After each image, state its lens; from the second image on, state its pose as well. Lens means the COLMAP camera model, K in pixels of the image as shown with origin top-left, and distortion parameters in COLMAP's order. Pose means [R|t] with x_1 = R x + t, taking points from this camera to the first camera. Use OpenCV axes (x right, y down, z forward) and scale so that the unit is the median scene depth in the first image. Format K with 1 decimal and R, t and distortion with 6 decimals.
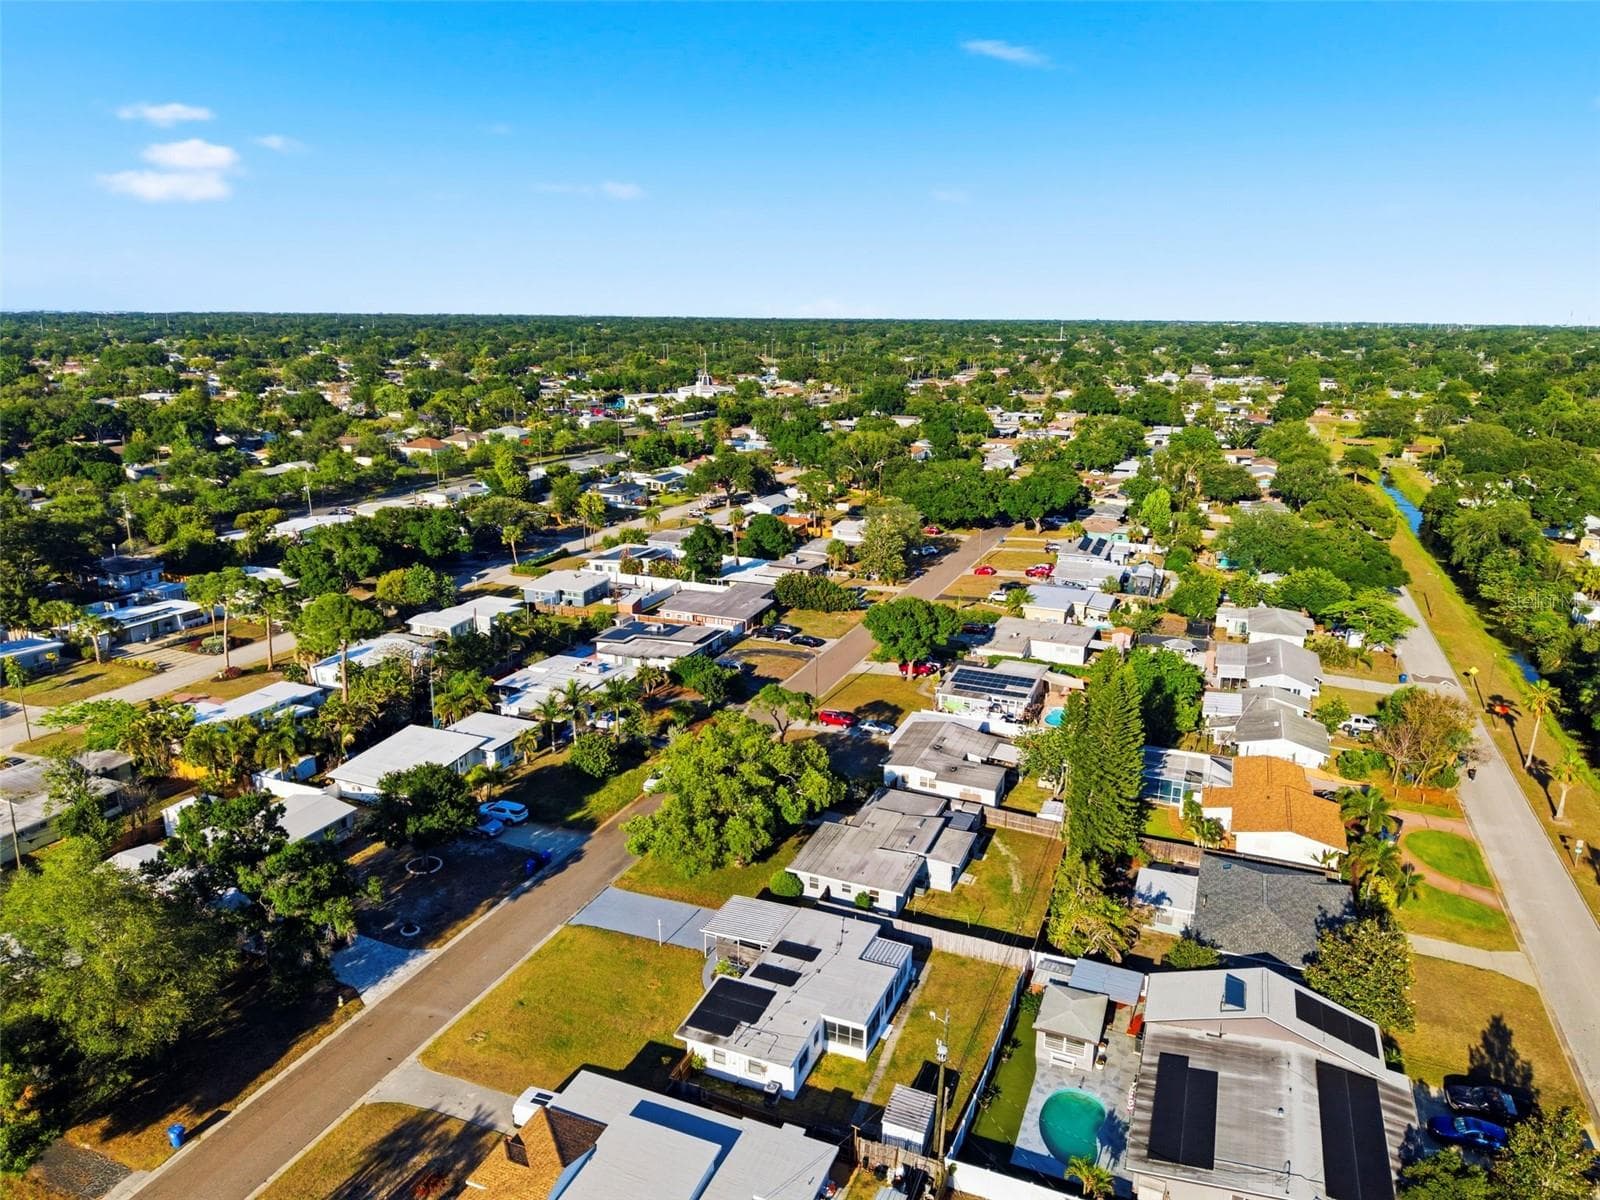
lens RADIAL K [[1065.7, 0, 802.2], [0, 1065.7, 591.2], [0, 0, 1]] dist [0.030930, -0.037017]
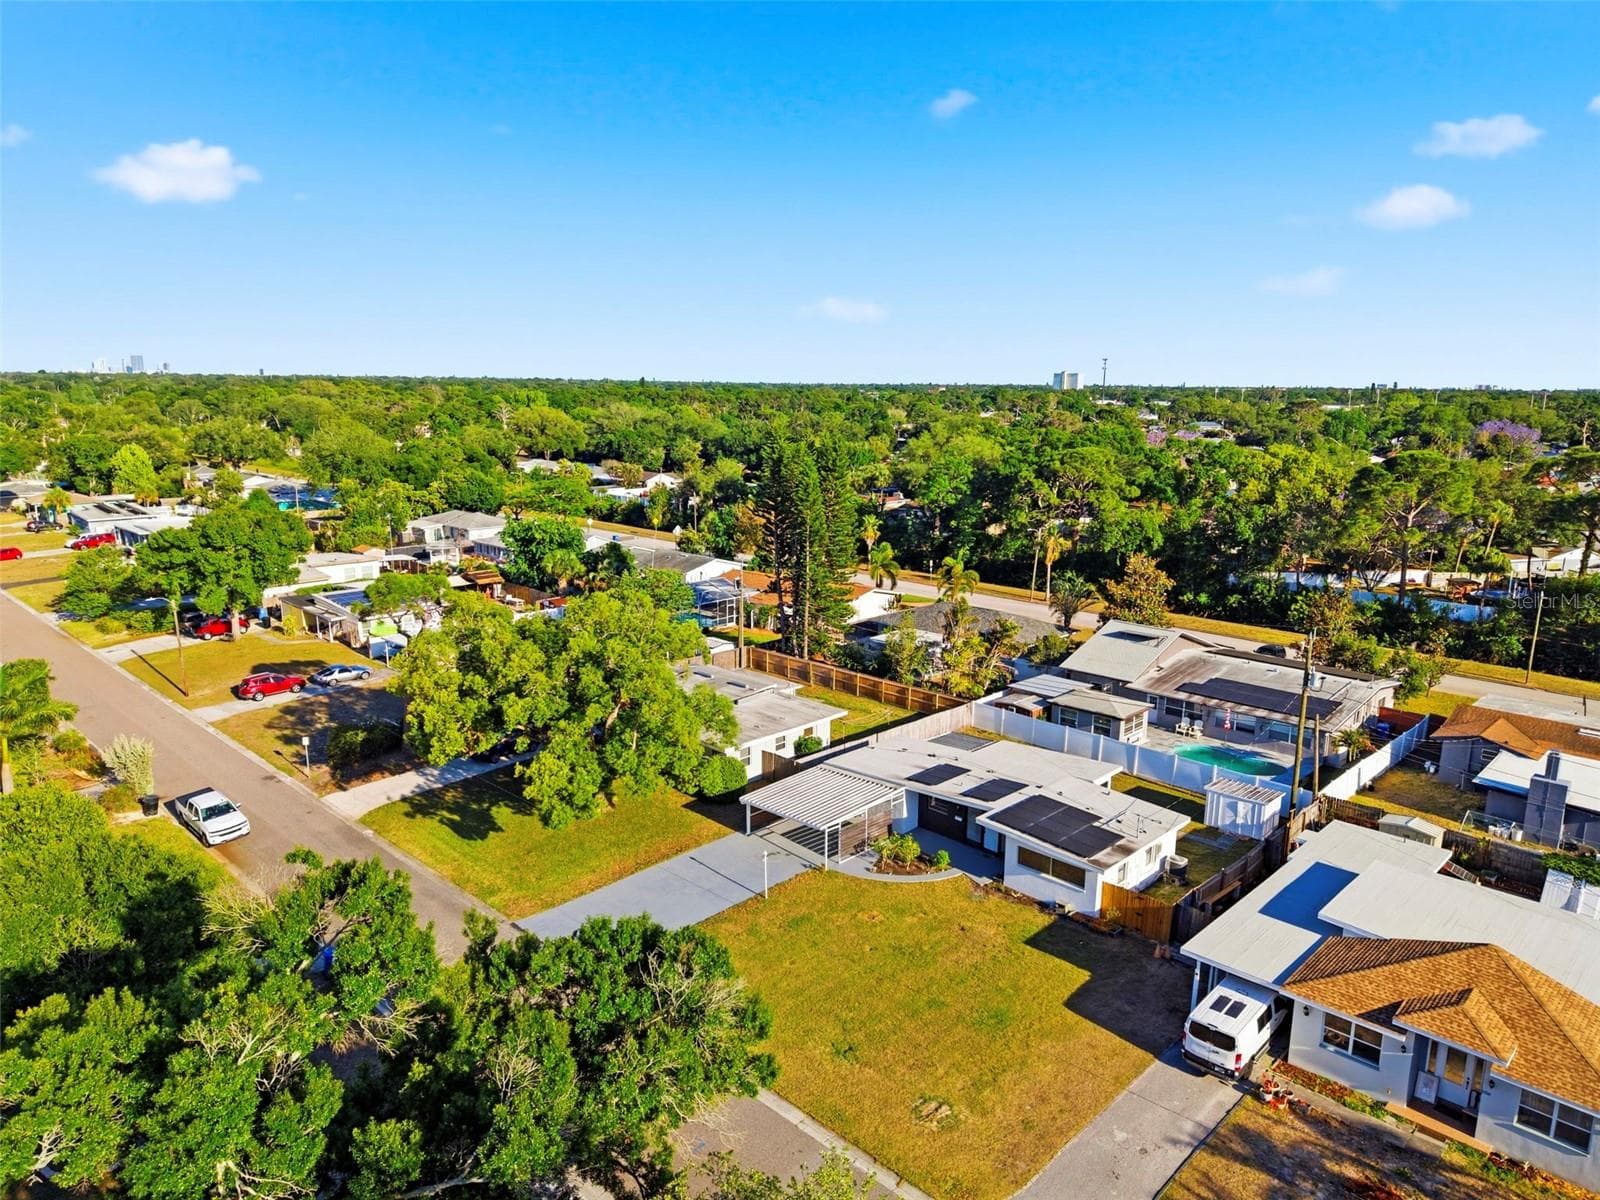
lens RADIAL K [[1065.7, 0, 802.3], [0, 1065.7, 602.0], [0, 0, 1]] dist [0.030930, -0.037017]
pose [[0.373401, -0.191209, 0.907750, -0.448341], [0.225588, 0.967870, 0.111078, 0.084421], [-0.899823, 0.163301, 0.404538, 0.523694]]
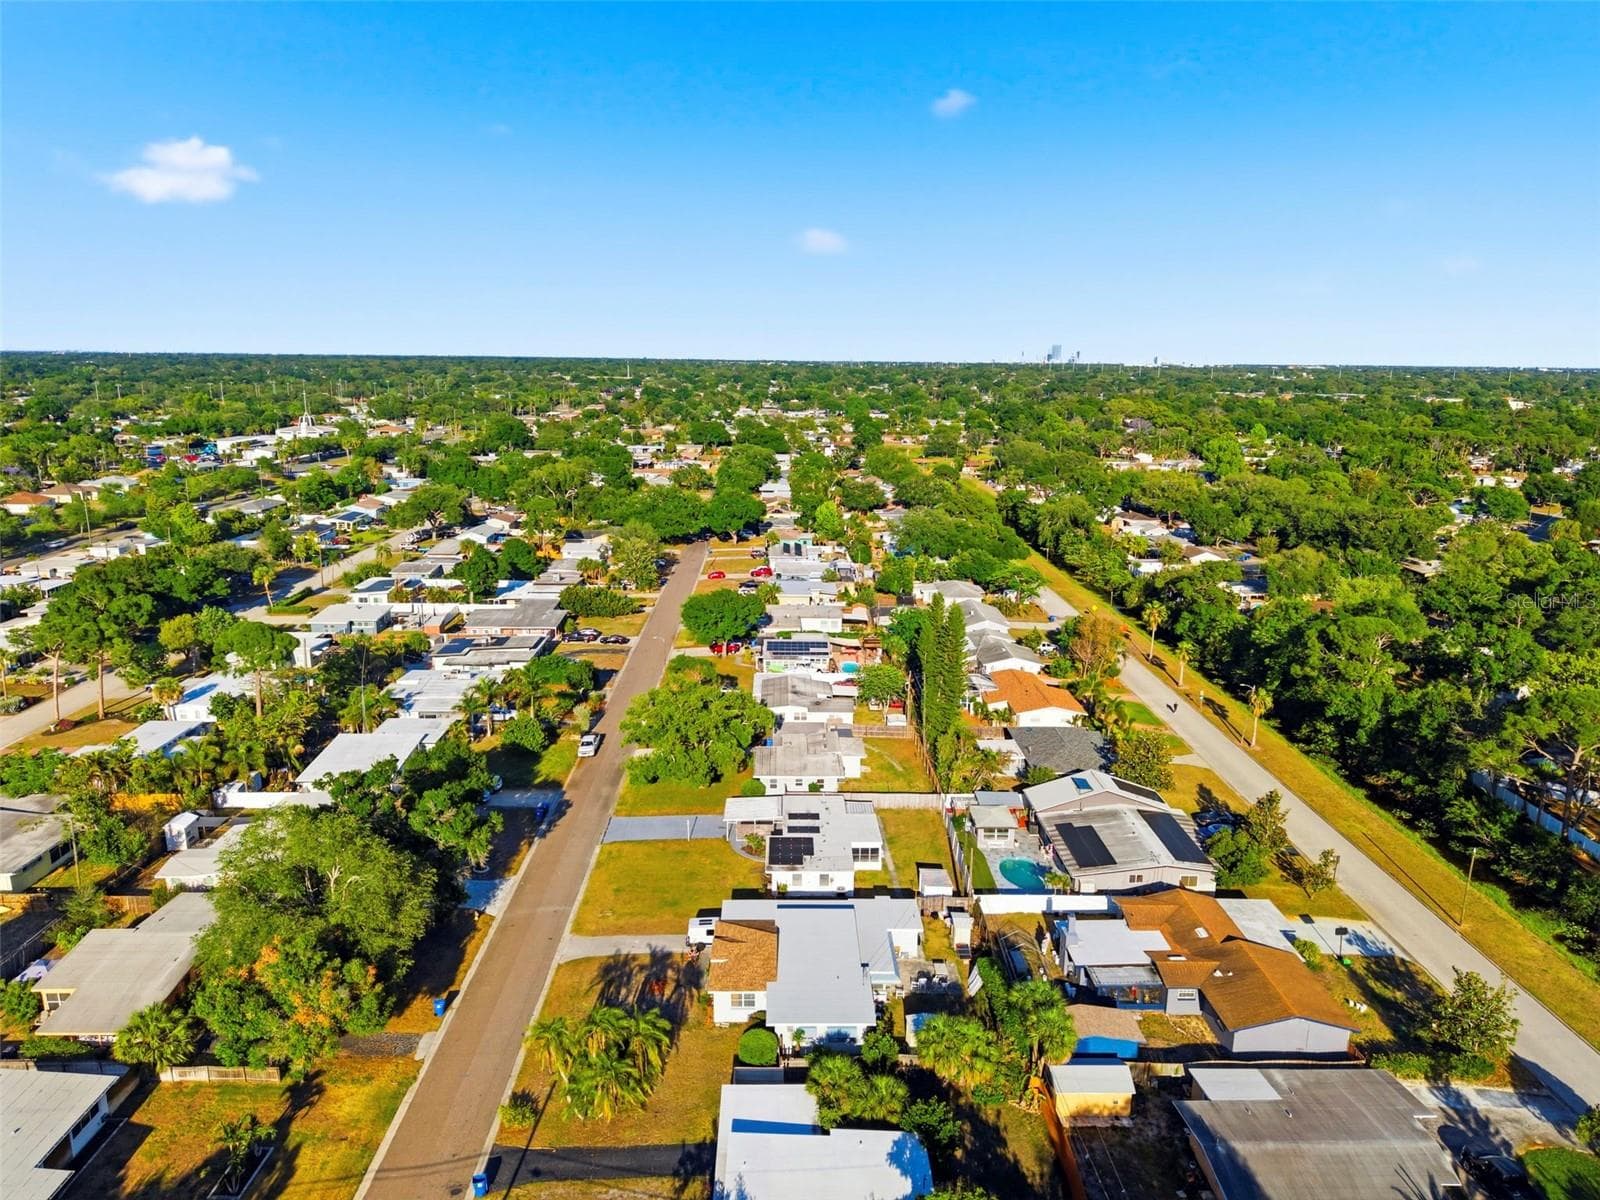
lens RADIAL K [[1065.7, 0, 802.1], [0, 1065.7, 593.3], [0, 0, 1]] dist [0.030930, -0.037017]
pose [[0.916952, -0.085120, 0.389813, -0.354395], [0.097452, 0.995169, -0.011929, 0.042614], [-0.386914, 0.048926, 0.920817, -0.198038]]
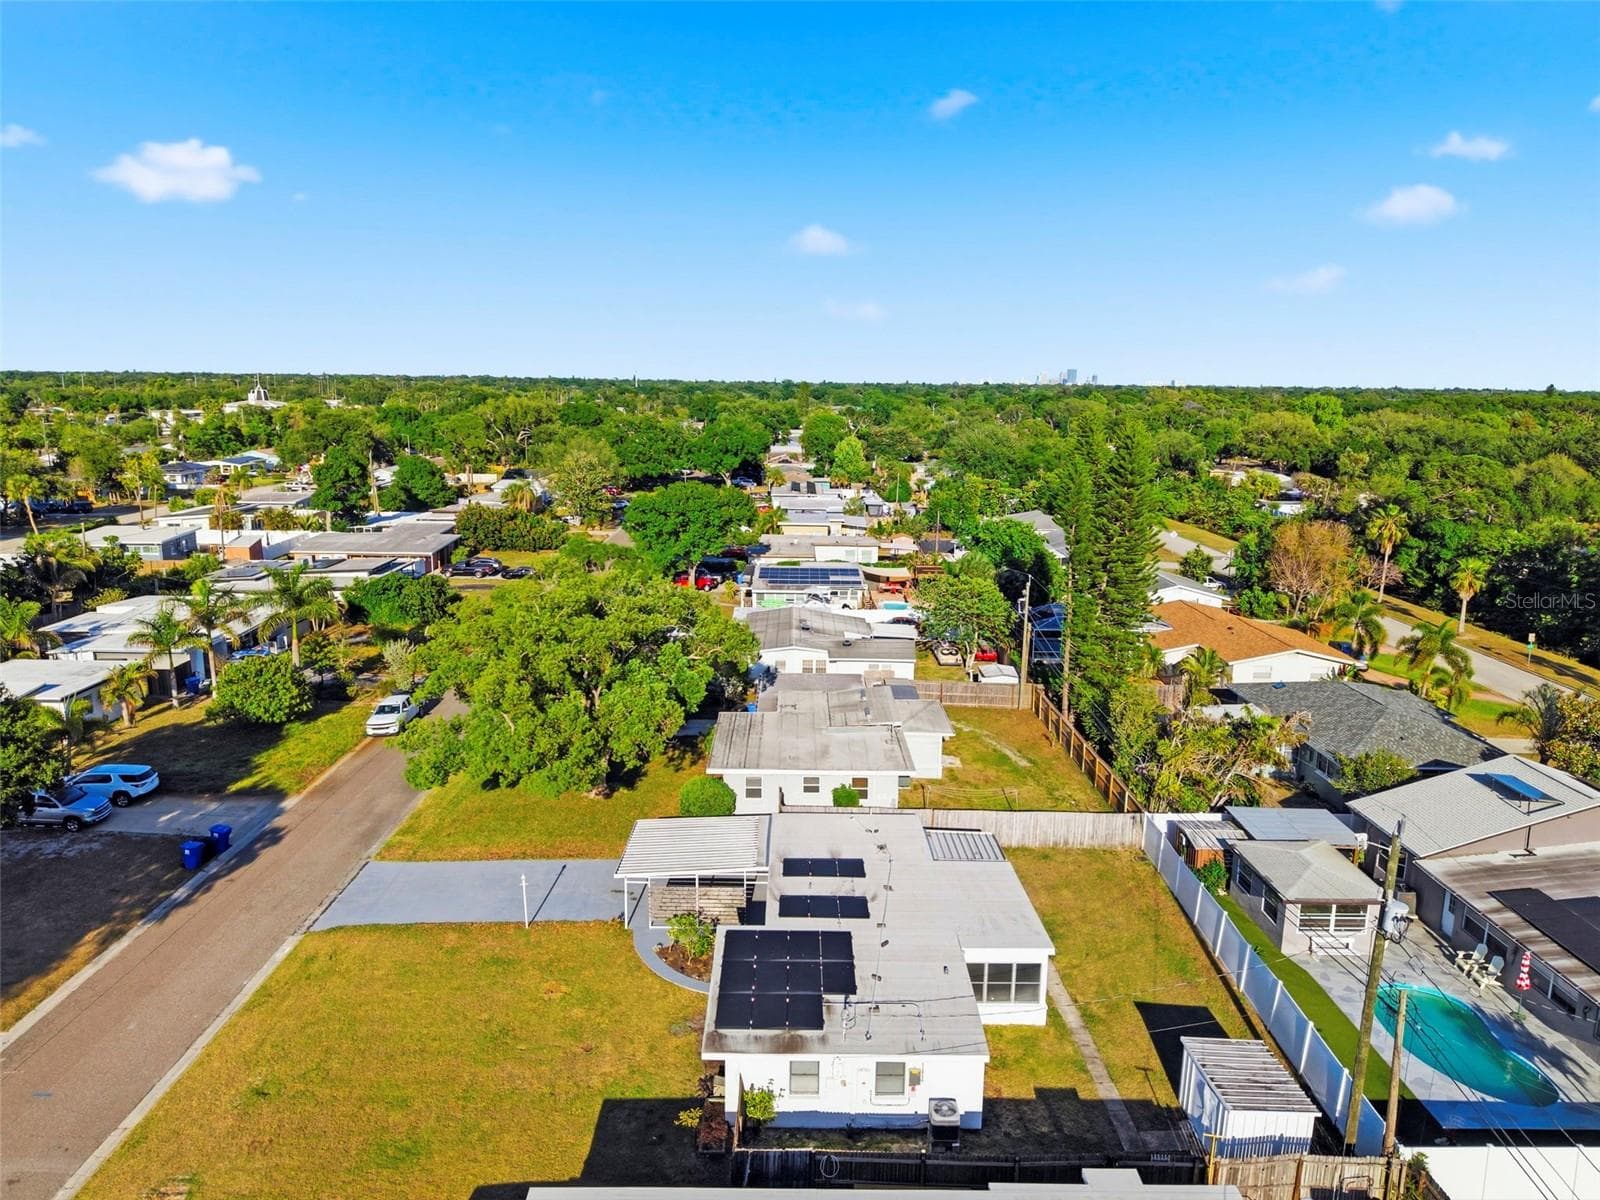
lens RADIAL K [[1065.7, 0, 798.5], [0, 1065.7, 597.7], [0, 0, 1]] dist [0.030930, -0.037017]
pose [[0.923112, -0.073874, 0.377369, -0.140372], [0.093422, 0.995055, -0.033735, 0.148052], [-0.373010, 0.066396, 0.925448, 0.340616]]
